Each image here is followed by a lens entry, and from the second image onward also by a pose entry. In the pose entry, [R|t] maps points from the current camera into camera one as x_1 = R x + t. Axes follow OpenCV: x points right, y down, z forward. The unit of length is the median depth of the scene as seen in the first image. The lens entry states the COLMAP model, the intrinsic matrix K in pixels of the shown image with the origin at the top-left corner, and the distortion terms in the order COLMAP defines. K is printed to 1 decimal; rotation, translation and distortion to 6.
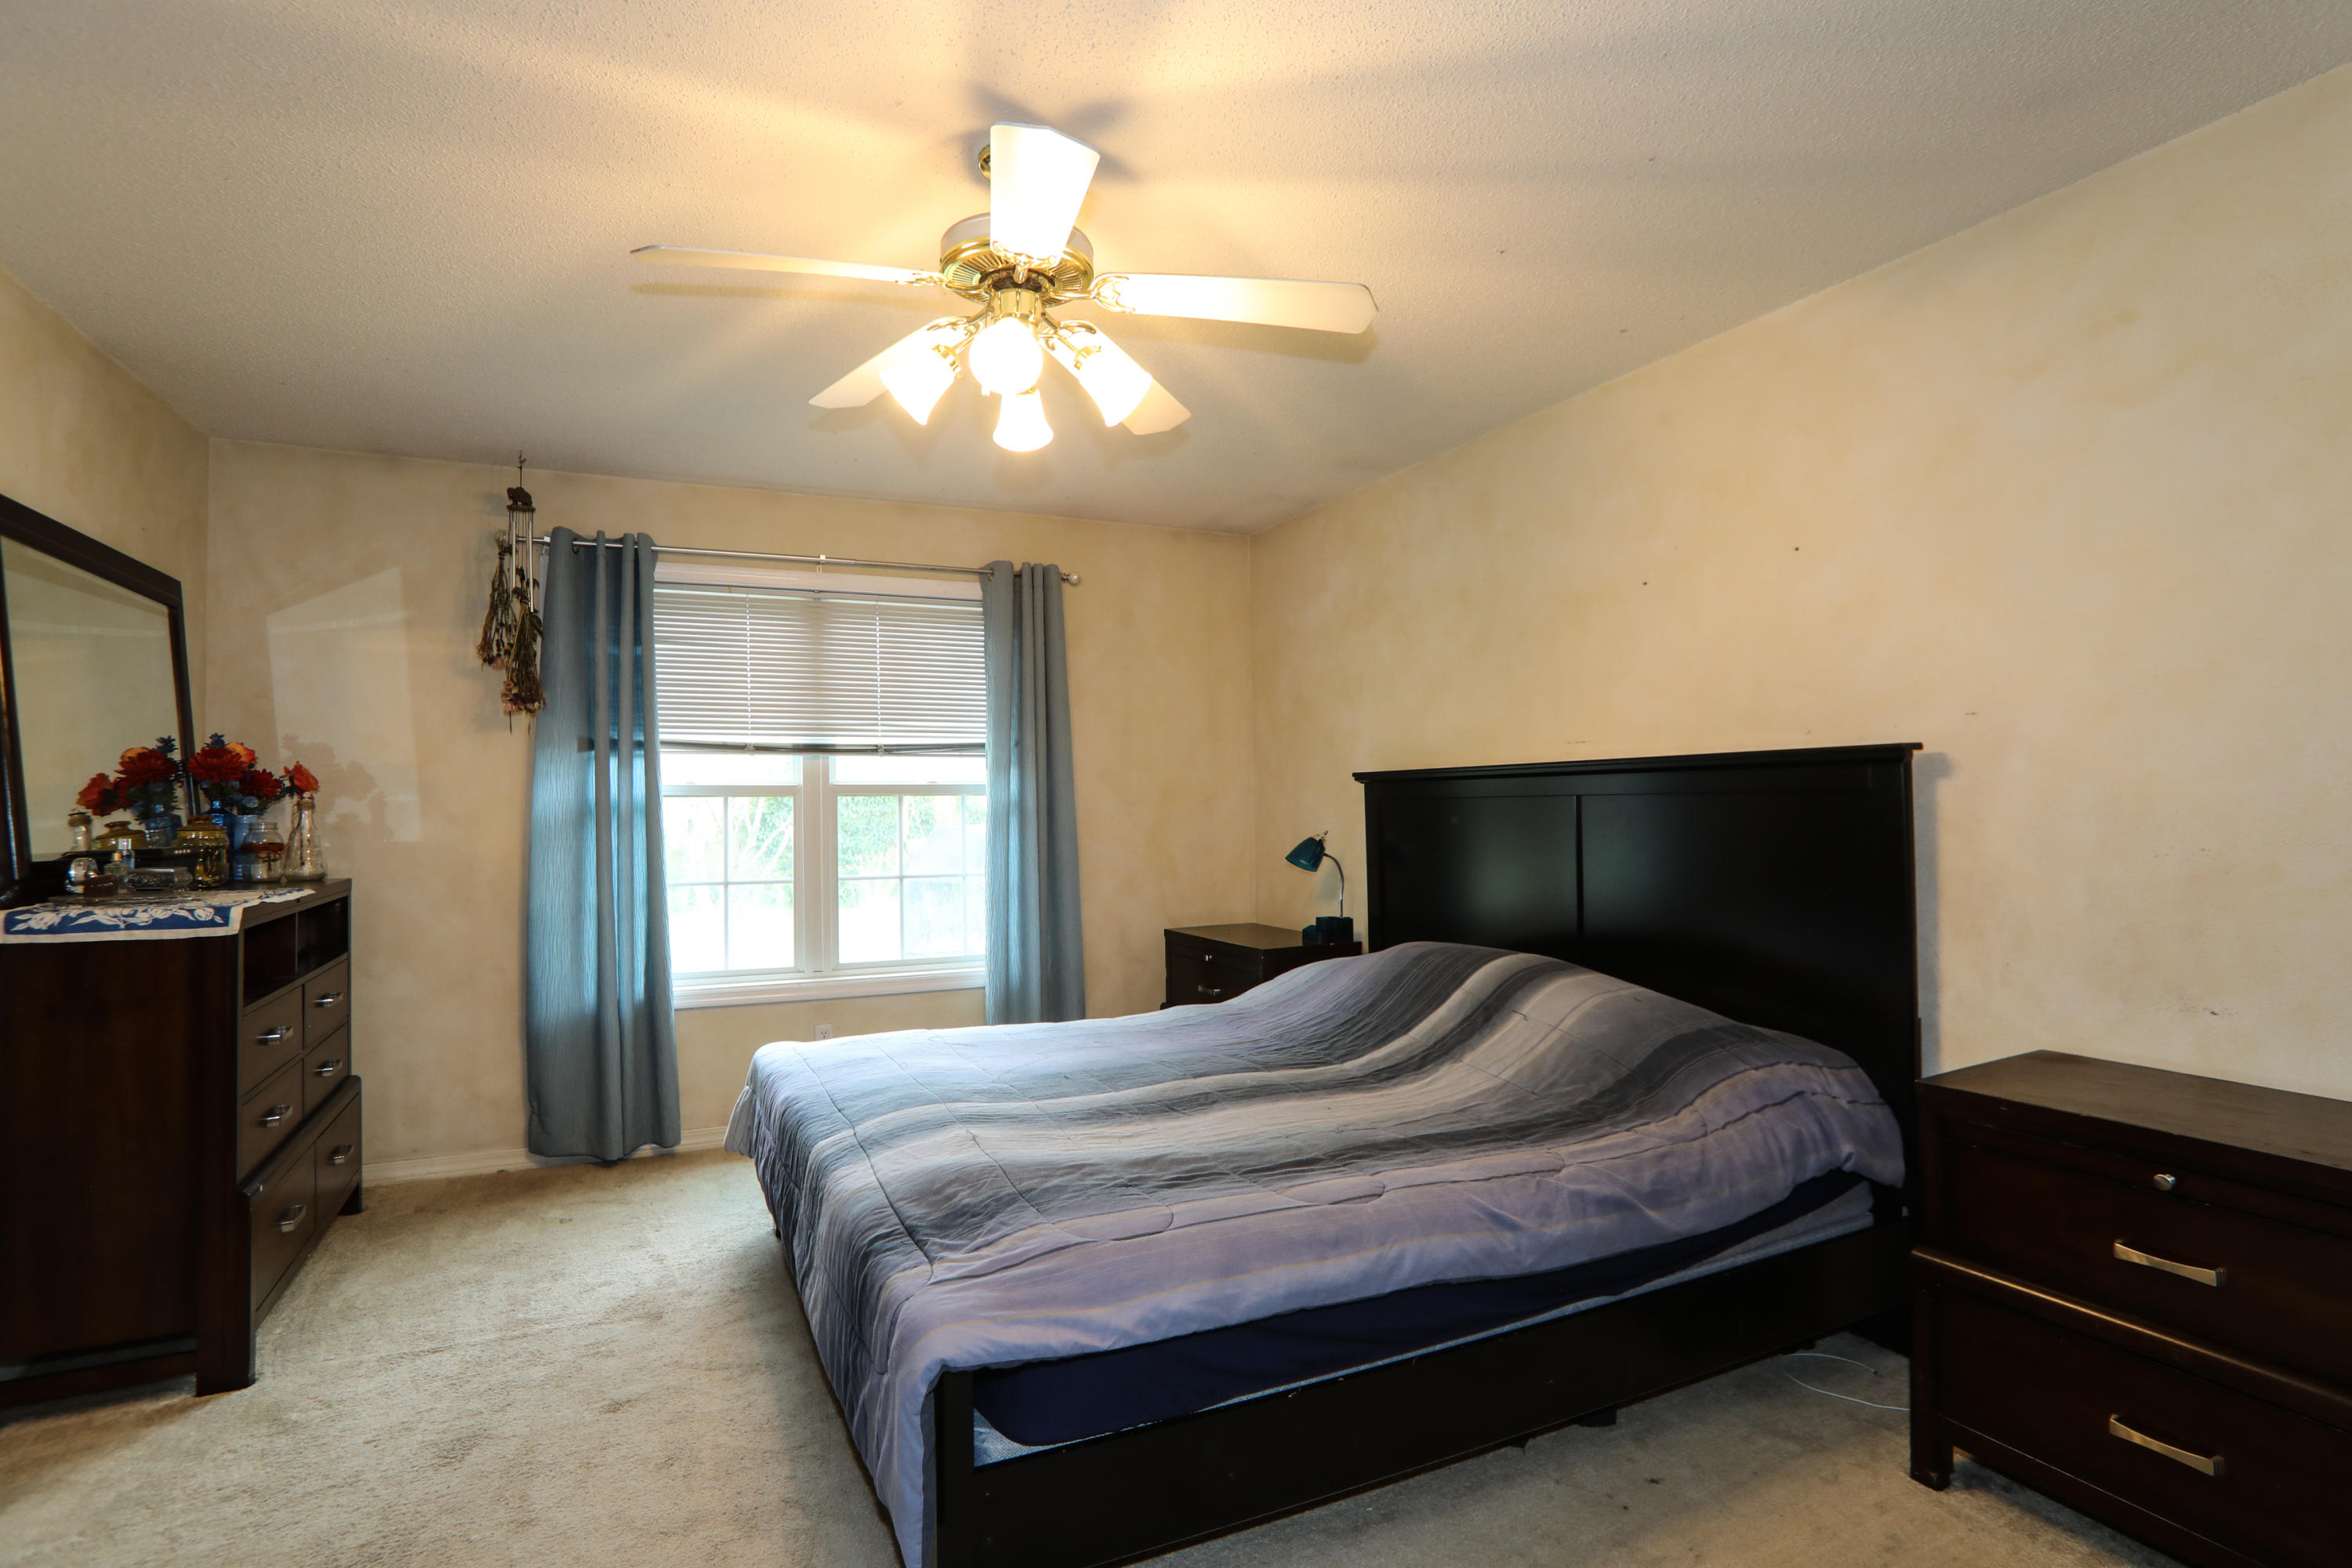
lens RADIAL K [[1151.5, 0, 1176.0], [0, 1151.5, 784.0], [0, 0, 1]] dist [-0.098002, 0.046659]
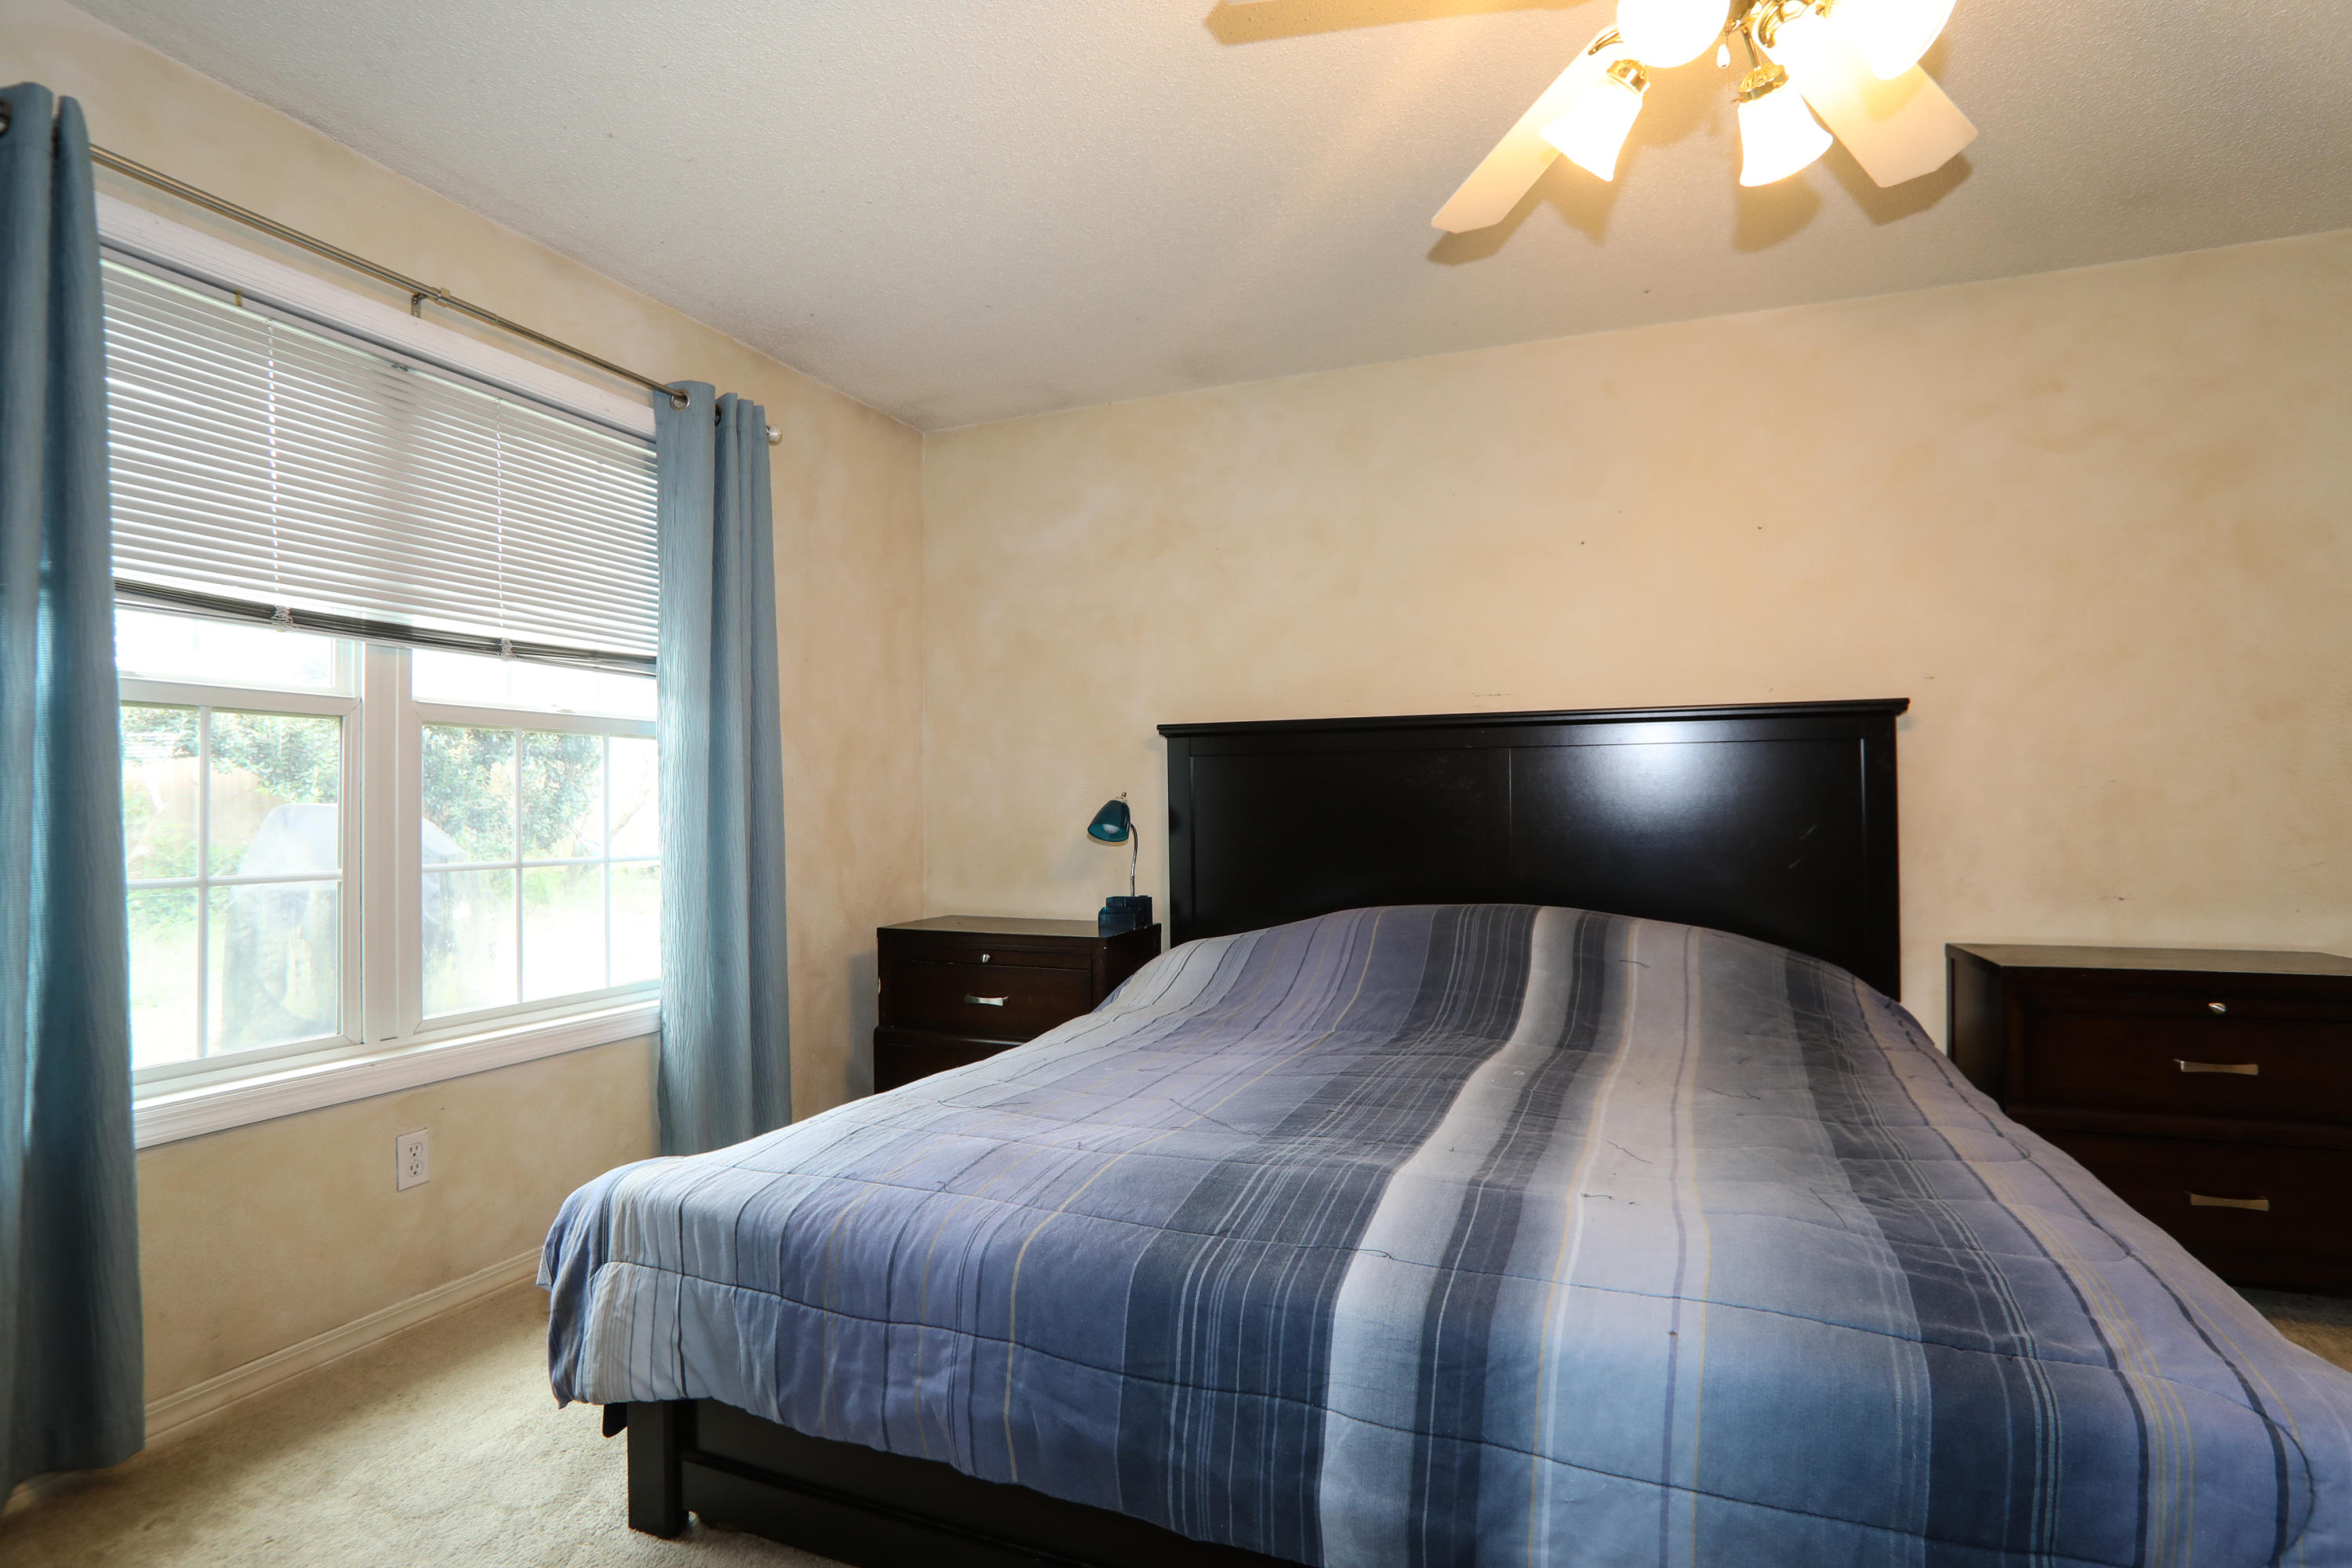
lens RADIAL K [[1151.5, 0, 1176.0], [0, 1151.5, 784.0], [0, 0, 1]] dist [-0.098002, 0.046659]
pose [[0.739495, 0.018543, 0.672906, -0.392814], [-0.012468, 0.999826, -0.013850, 0.044110], [-0.673046, 0.001852, 0.739598, 0.349116]]
